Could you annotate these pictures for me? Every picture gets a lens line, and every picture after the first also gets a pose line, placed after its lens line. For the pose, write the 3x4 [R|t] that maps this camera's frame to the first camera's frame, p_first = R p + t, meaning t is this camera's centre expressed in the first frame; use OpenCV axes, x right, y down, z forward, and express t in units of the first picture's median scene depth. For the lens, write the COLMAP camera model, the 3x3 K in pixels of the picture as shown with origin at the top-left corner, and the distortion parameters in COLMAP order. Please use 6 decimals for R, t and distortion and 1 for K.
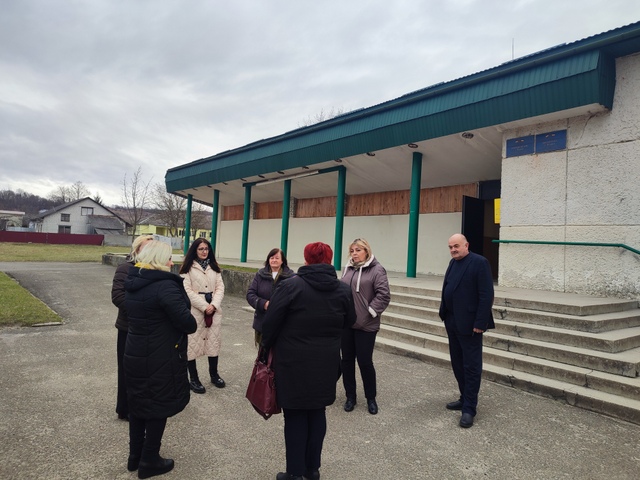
lens RADIAL K [[450.9, 0, 319.4], [0, 450.9, 244.4], [0, 0, 1]] dist [0.024566, -0.013437]
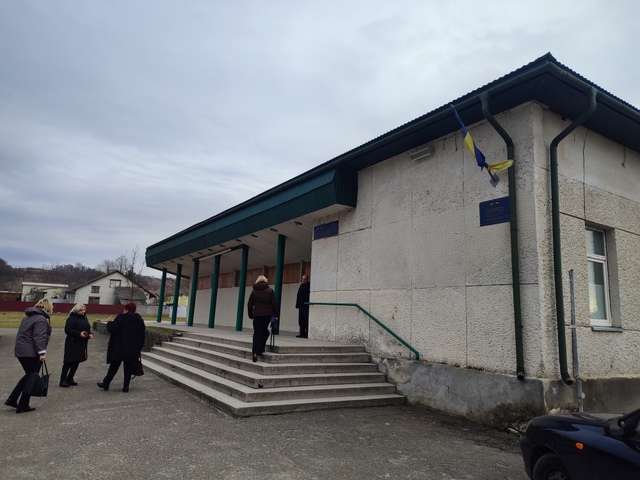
lens RADIAL K [[450.9, 0, 320.5], [0, 450.9, 237.3], [0, 0, 1]] dist [0.024566, -0.013437]
pose [[0.995745, -0.015453, -0.090842, 0.515435], [-0.000326, 0.985240, -0.171177, 0.025909], [0.092146, 0.170478, 0.981043, -0.280174]]
